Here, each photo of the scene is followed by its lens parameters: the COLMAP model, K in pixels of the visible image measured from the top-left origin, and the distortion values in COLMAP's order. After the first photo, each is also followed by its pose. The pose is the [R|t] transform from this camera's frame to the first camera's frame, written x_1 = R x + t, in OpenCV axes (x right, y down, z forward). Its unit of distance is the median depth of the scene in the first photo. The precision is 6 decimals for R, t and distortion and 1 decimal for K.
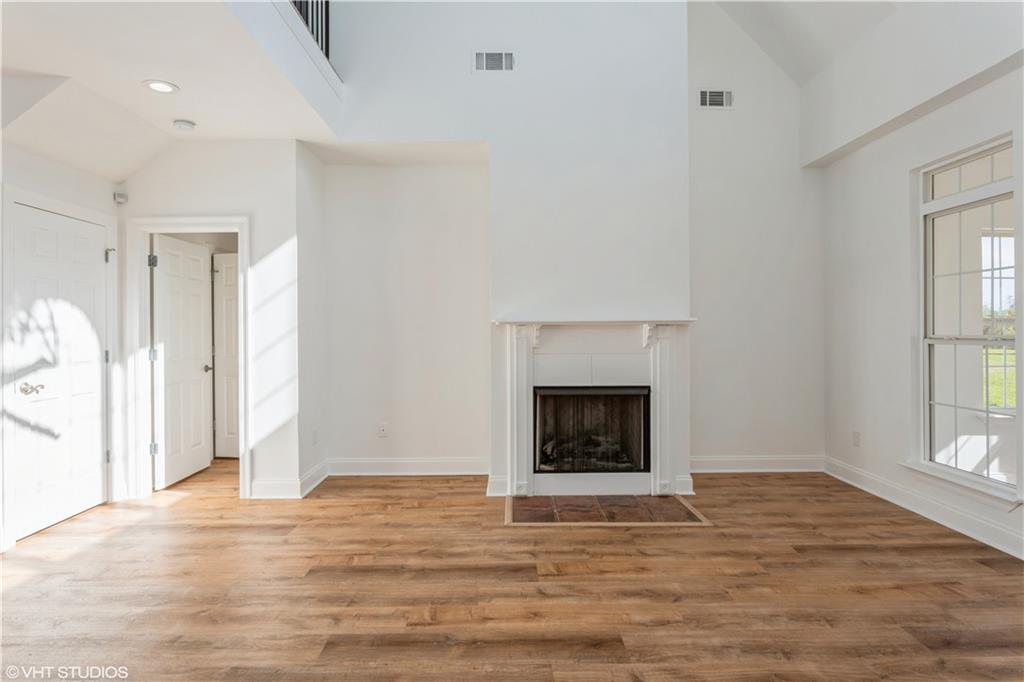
lens RADIAL K [[532.4, 0, 506.7], [0, 532.4, 337.4], [0, 0, 1]] dist [-0.011802, 0.000961]
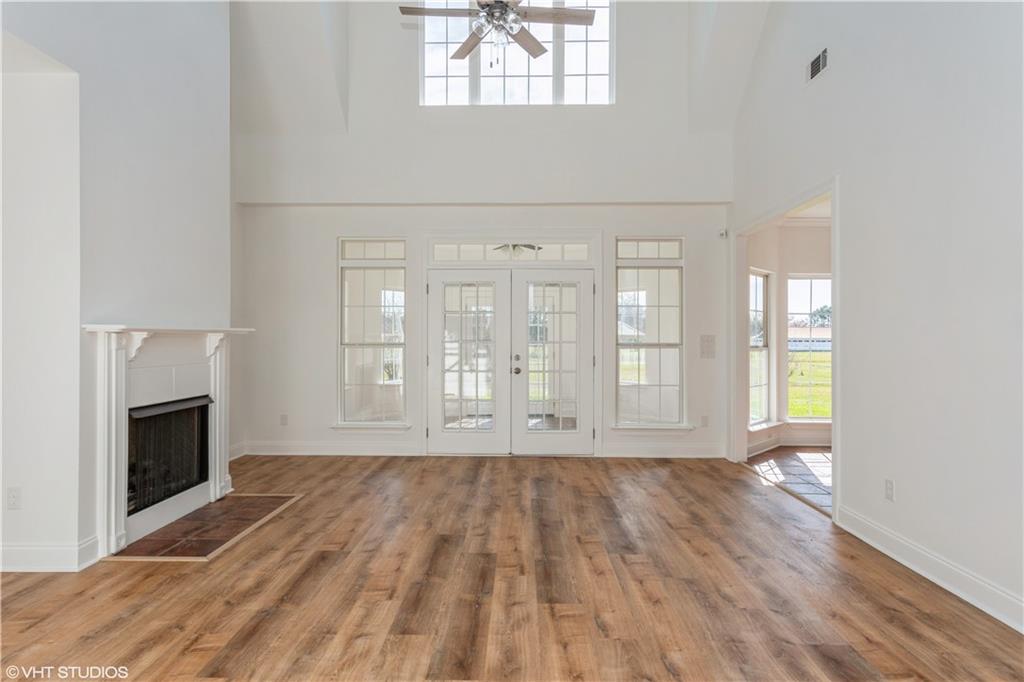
lens RADIAL K [[563.1, 0, 508.1], [0, 563.1, 338.0], [0, 0, 1]] dist [0.005155, 0.001468]
pose [[0.025918, 0.003348, 0.999658, -0.996653], [0.010286, 0.999941, -0.003616, -0.007463], [-0.999611, 0.010376, 0.025882, 0.510948]]
